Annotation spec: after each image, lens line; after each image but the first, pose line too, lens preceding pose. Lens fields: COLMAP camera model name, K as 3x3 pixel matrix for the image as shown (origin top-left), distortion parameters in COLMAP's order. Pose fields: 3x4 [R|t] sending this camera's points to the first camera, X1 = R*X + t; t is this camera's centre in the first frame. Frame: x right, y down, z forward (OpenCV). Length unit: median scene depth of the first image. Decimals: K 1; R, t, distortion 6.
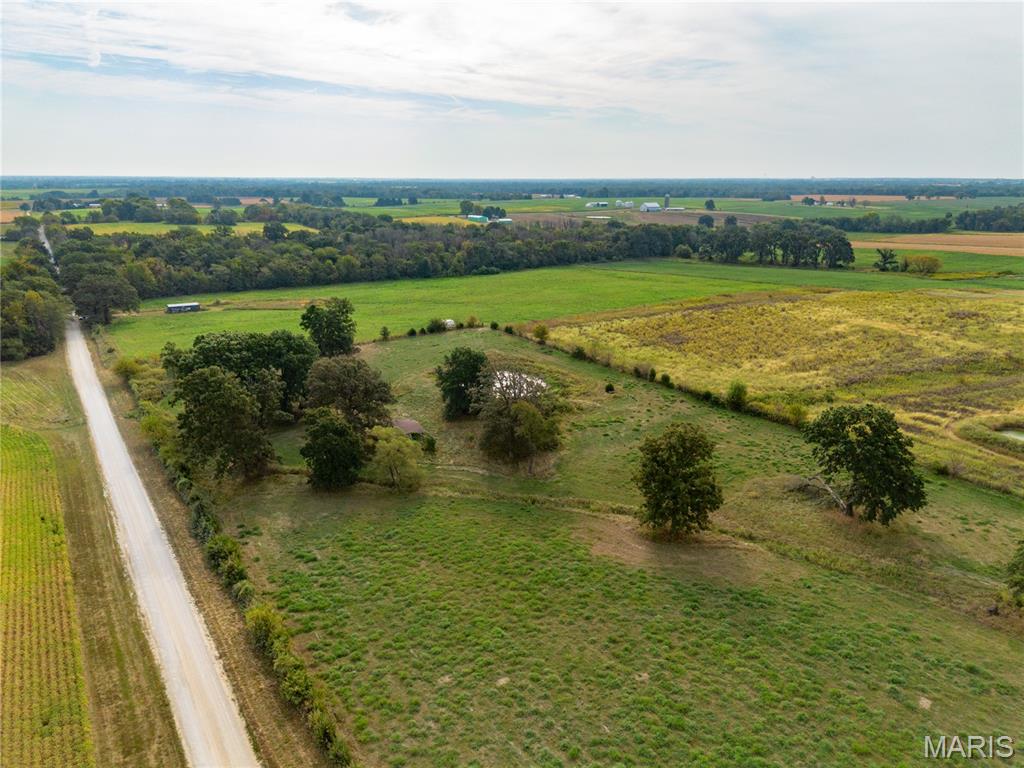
lens RADIAL K [[711.4, 0, 511.2], [0, 711.4, 378.2], [0, 0, 1]] dist [0.068512, -0.066651]
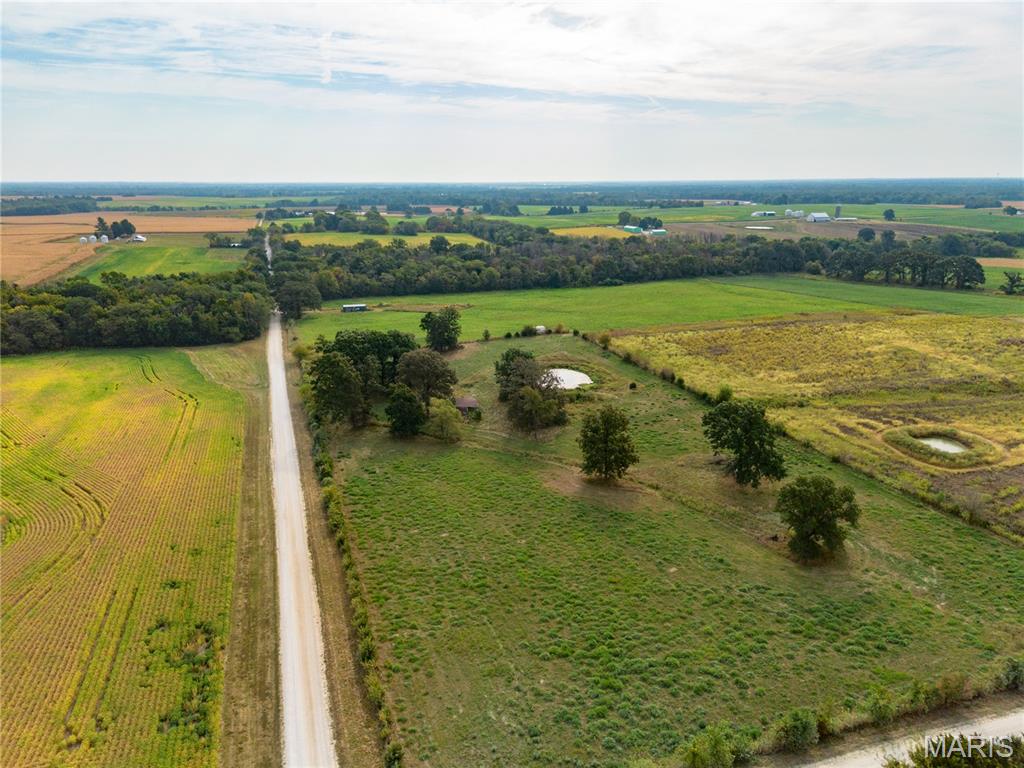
lens RADIAL K [[711.4, 0, 511.2], [0, 711.4, 378.2], [0, 0, 1]] dist [0.068512, -0.066651]
pose [[0.967748, 0.059262, -0.244851, 0.144036], [-0.060168, 0.998181, 0.003785, 0.005181], [0.244630, 0.011069, 0.969553, -0.173434]]
